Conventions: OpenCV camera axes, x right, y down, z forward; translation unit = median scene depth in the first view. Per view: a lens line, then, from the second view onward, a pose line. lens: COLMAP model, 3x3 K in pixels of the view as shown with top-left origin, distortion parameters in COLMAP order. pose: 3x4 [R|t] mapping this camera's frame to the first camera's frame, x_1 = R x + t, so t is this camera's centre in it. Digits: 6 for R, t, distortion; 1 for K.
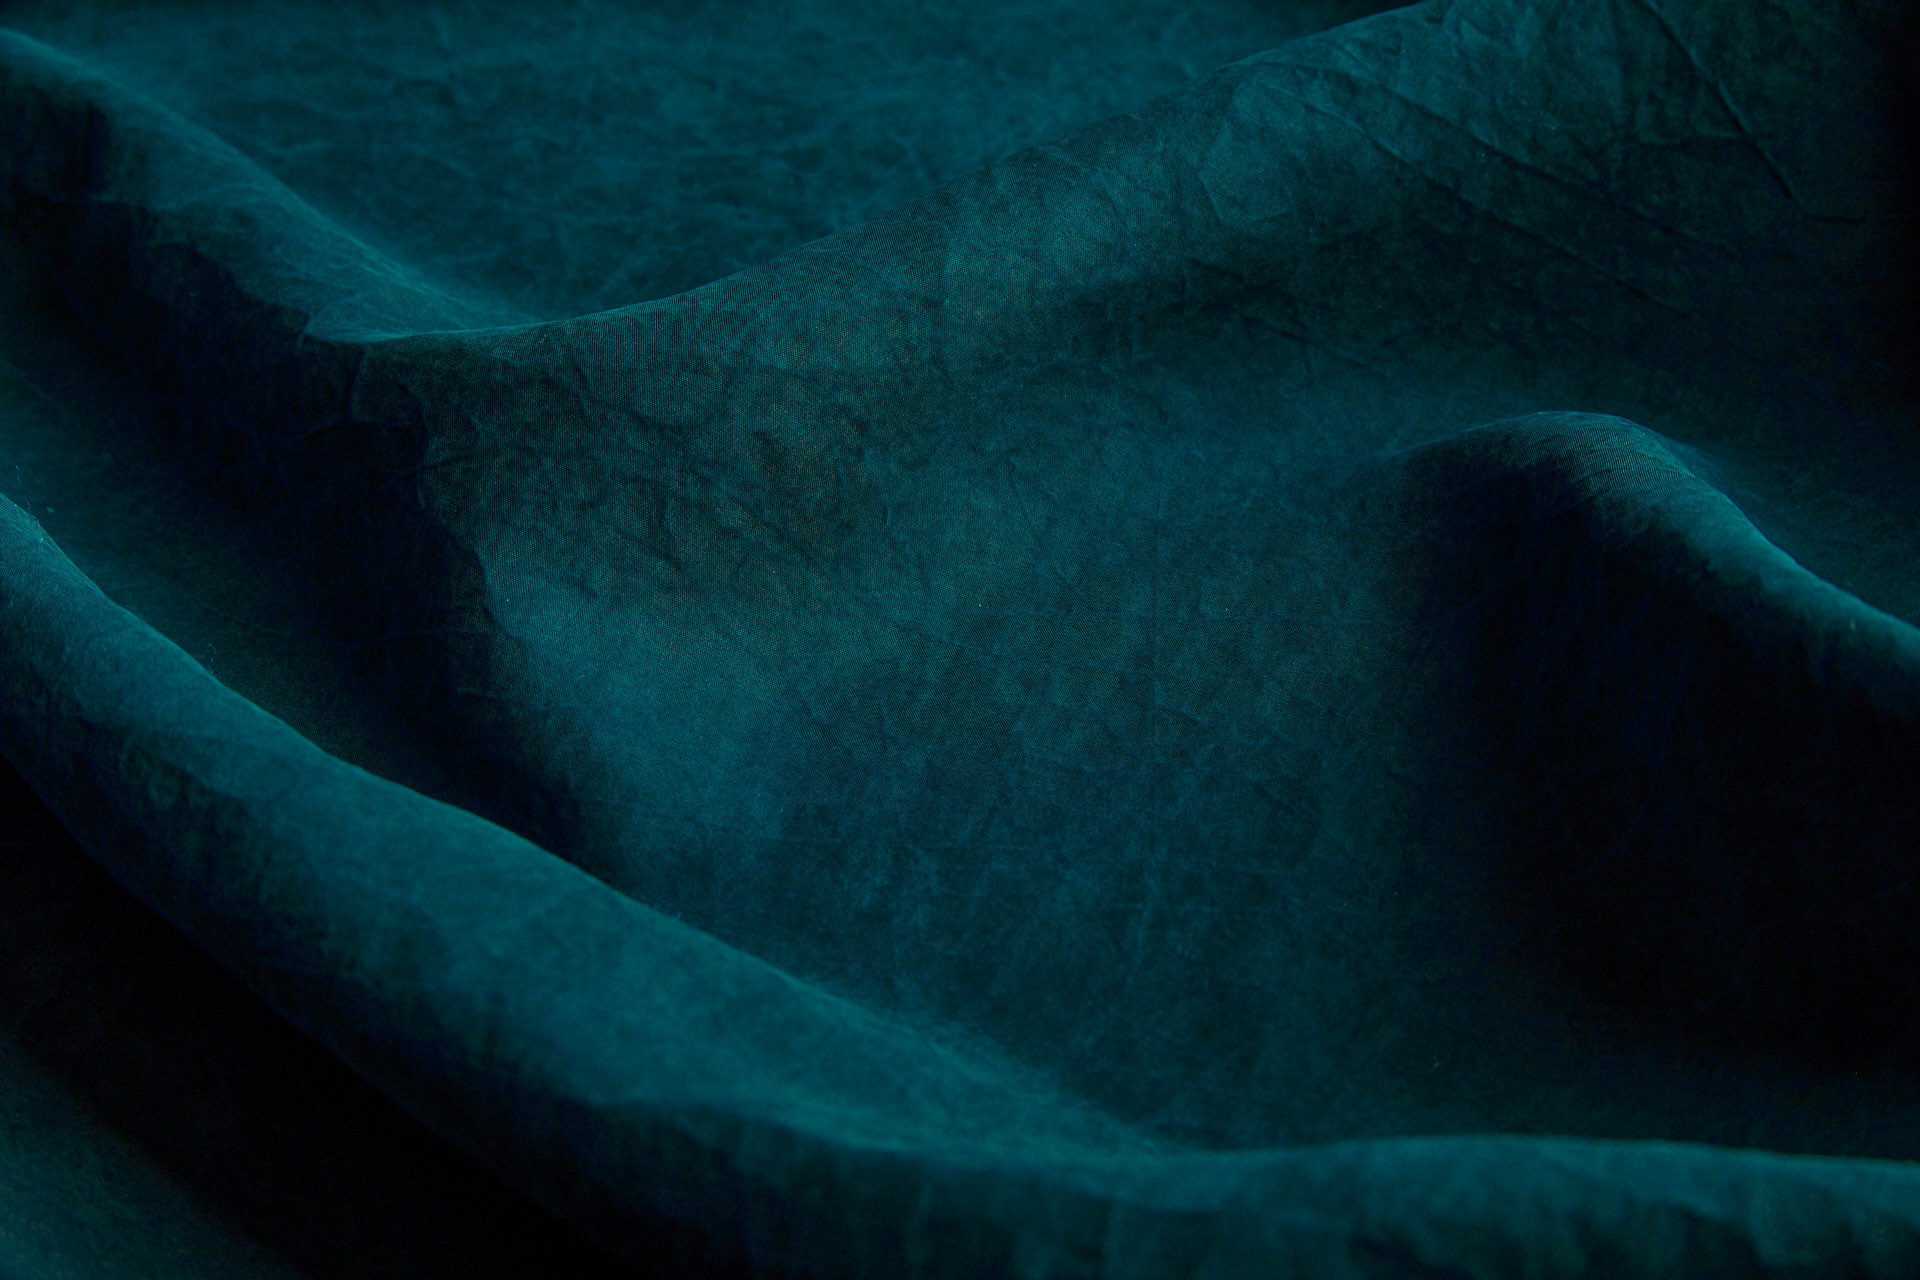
lens RADIAL K [[4077.6, 0, 958.9], [0, 4077.6, 635.3], [0, 0, 1]] dist [-0.336042, 0.000000]
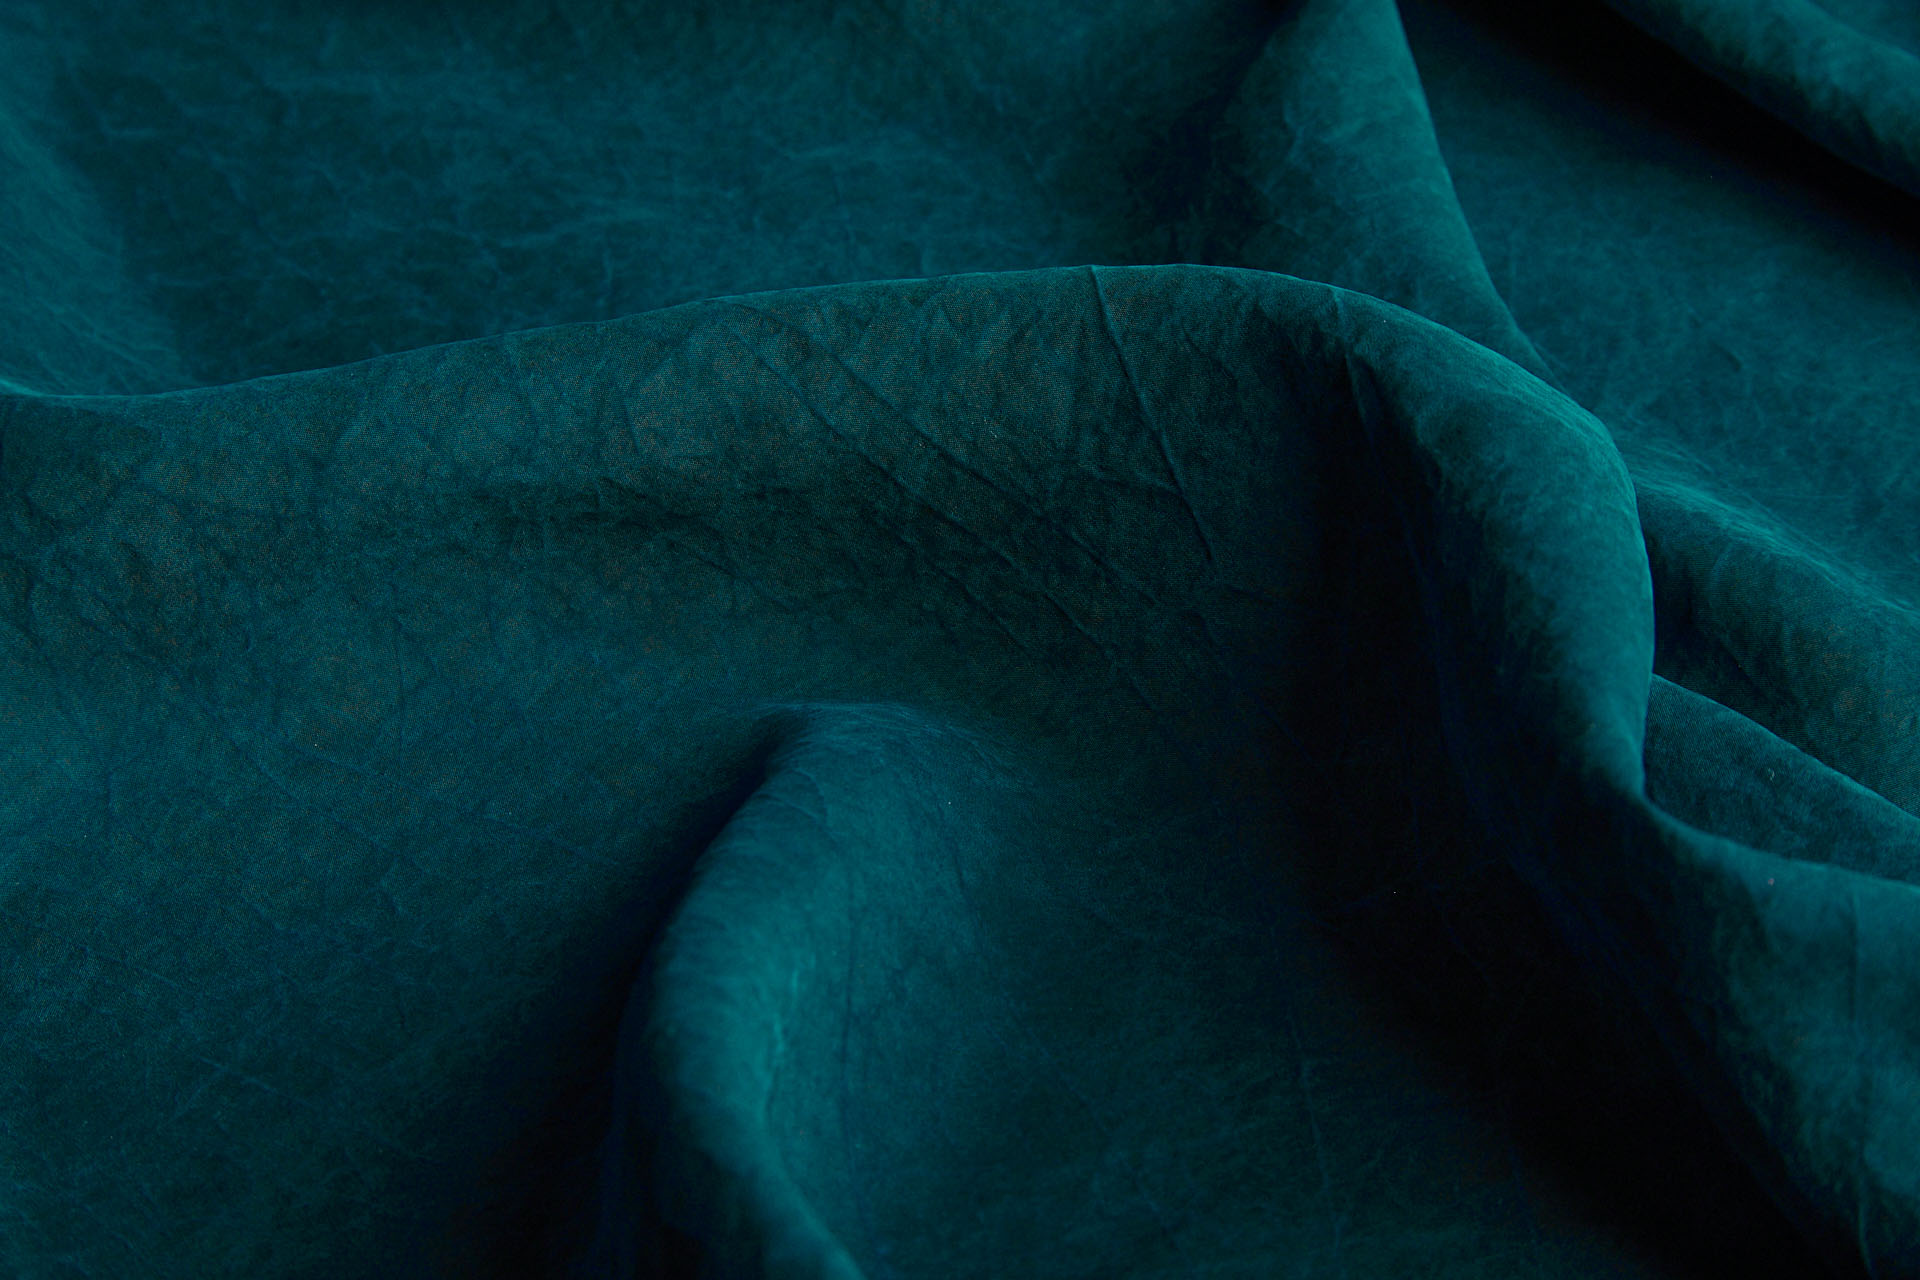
lens RADIAL K [[4462.4, 0, 960.2], [0, 4462.4, 645.6], [0, 0, 1]] dist [-0.355652, 0.000000]
pose [[0.923941, 0.265172, -0.275713, 0.461198], [-0.248132, 0.963995, 0.095626, -0.180186], [0.291143, -0.019939, 0.956472, -0.065527]]
